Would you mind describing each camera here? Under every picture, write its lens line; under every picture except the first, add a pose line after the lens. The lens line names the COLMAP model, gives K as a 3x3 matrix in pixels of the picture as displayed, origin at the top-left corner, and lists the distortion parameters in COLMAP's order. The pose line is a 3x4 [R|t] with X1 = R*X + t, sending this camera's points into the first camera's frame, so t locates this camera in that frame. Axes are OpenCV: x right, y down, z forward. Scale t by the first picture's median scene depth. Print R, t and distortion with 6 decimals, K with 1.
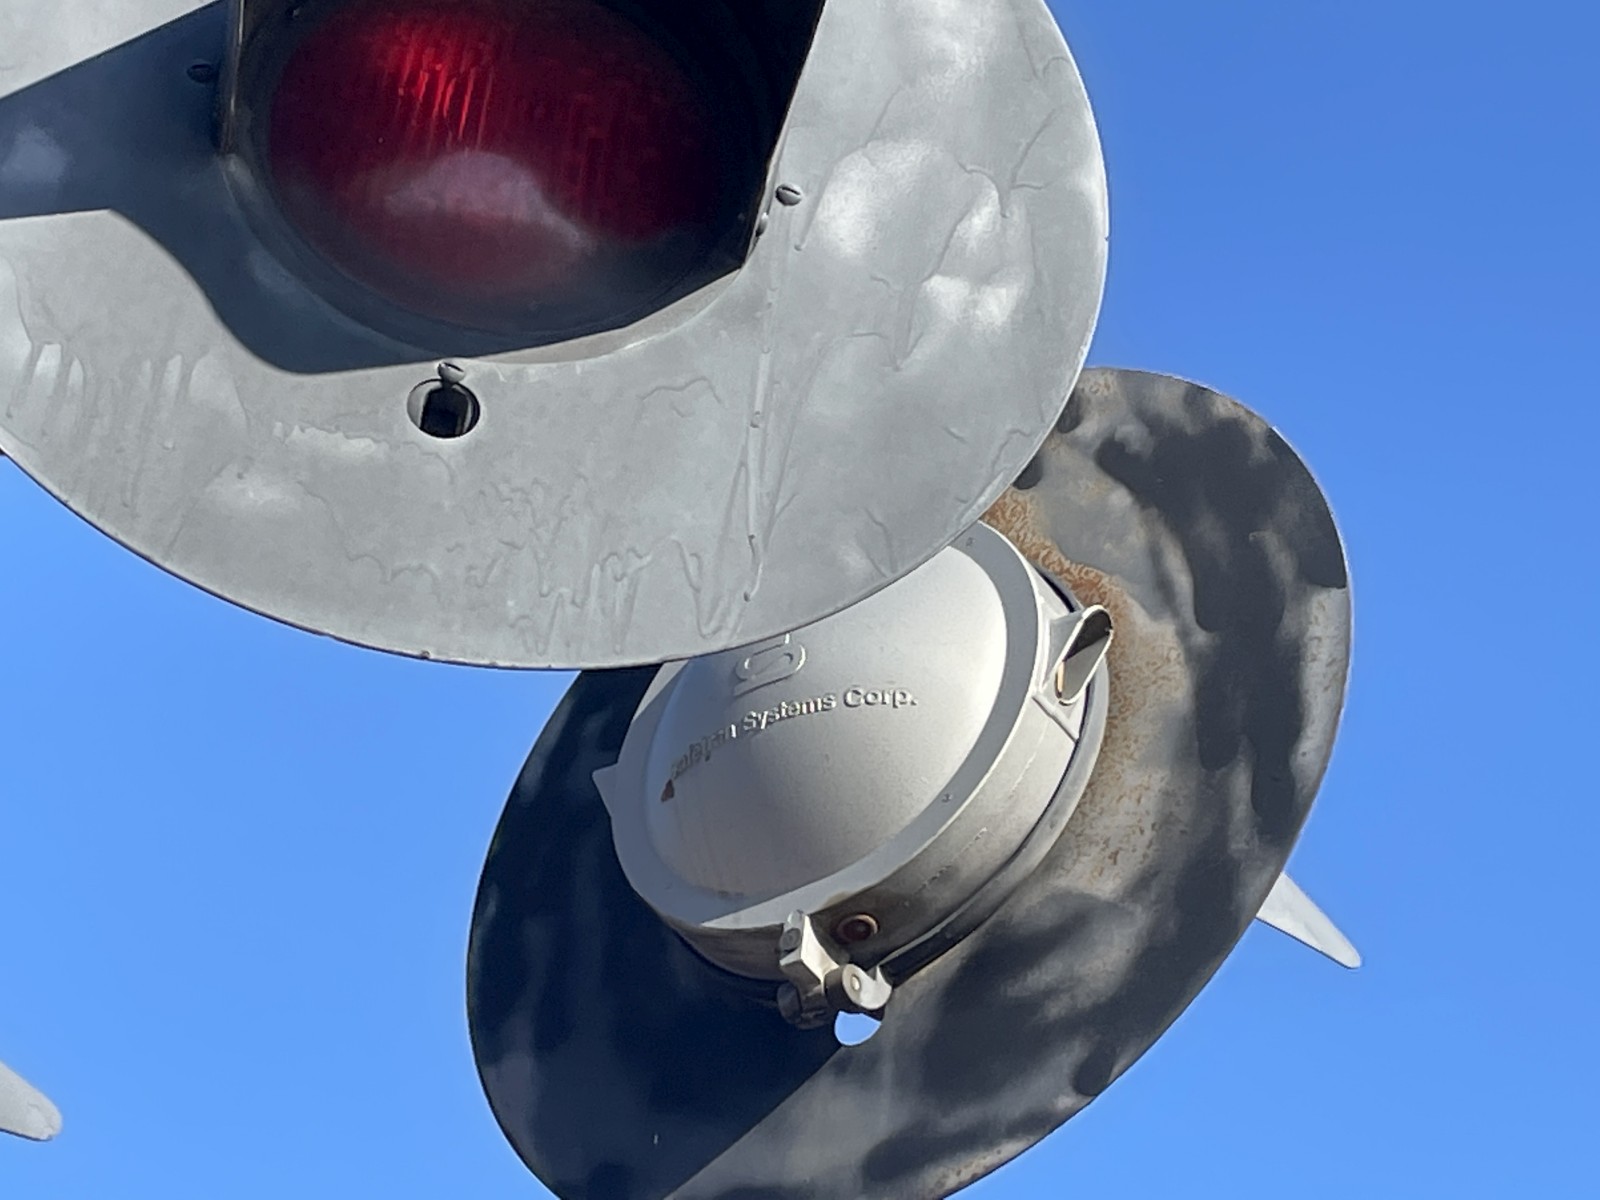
lens RADIAL K [[4041.5, 0, 800.0], [0, 4041.5, 600.0], [0, 0, 1]] dist [0.104353, 0.196197]
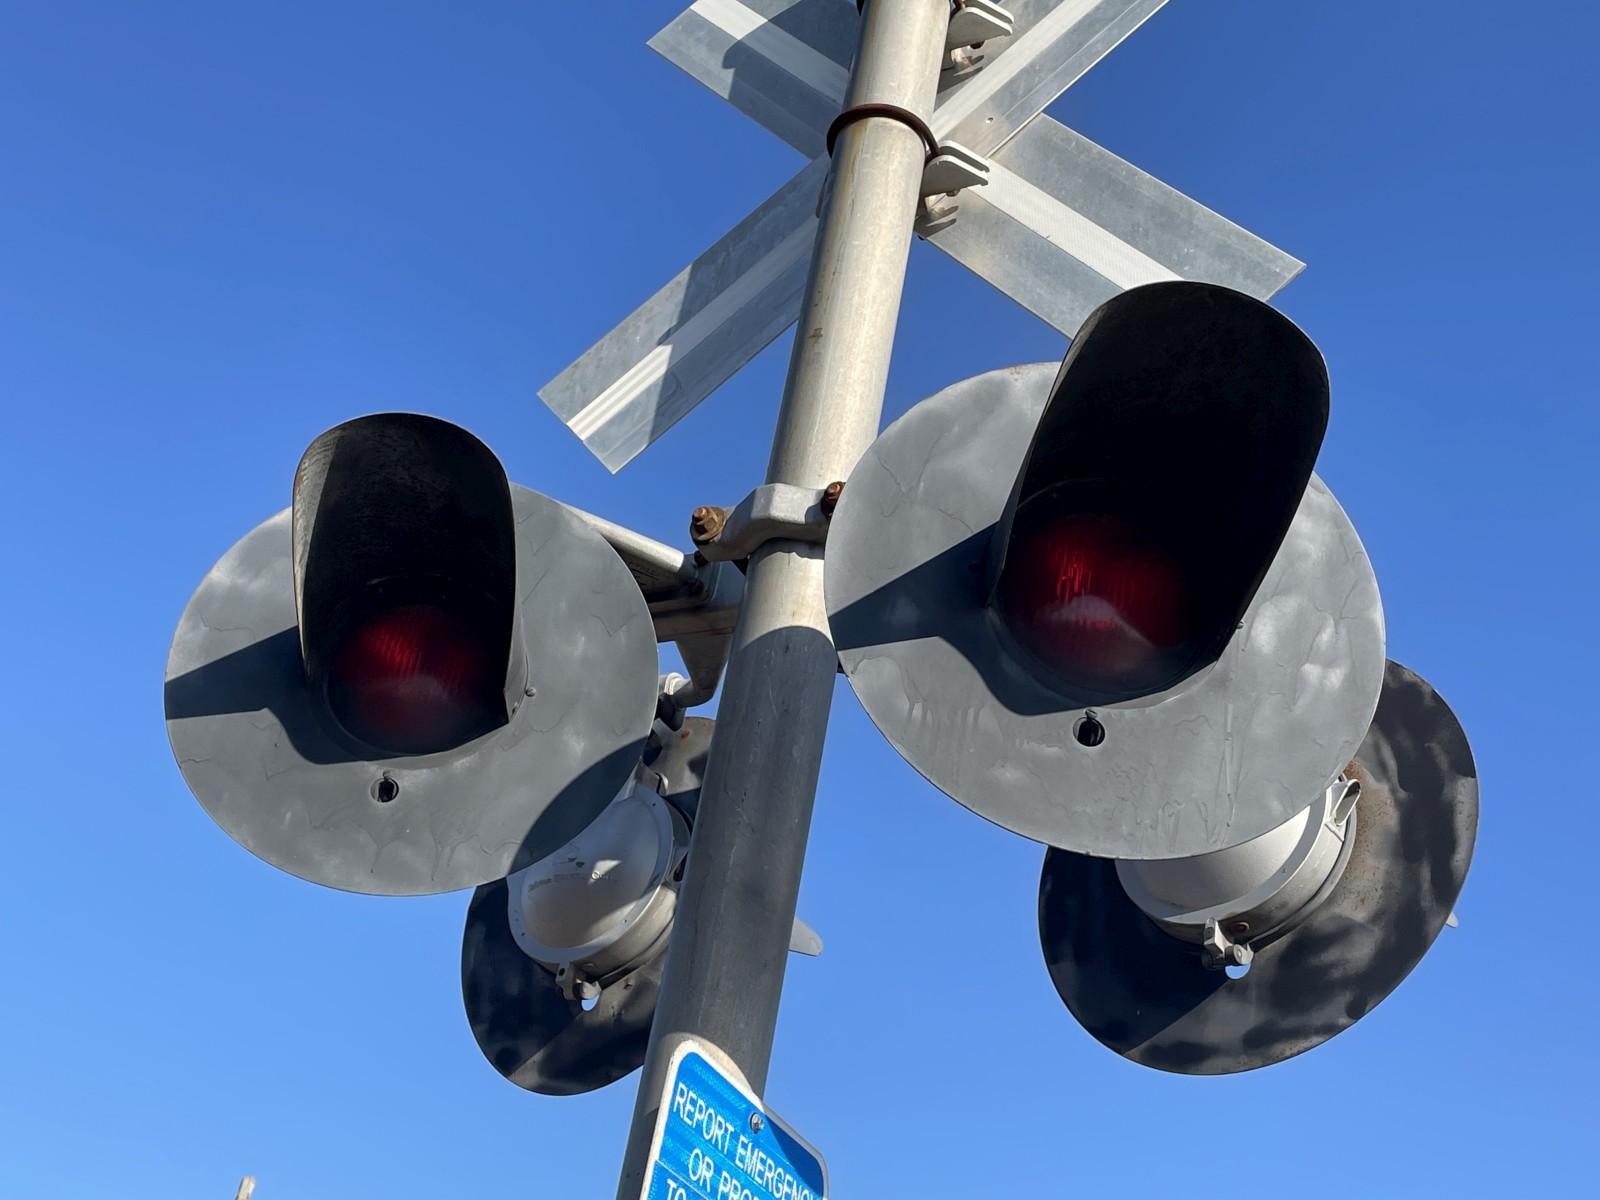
lens RADIAL K [[2102.4, 0, 800.0], [0, 2102.4, 600.0], [0, 0, 1]] dist [0.057550, -0.020032]
pose [[0.995530, 0.021310, -0.092007, -0.127014], [-0.015506, 0.997872, 0.063338, -0.171585], [0.093160, -0.061628, 0.993742, -0.148708]]
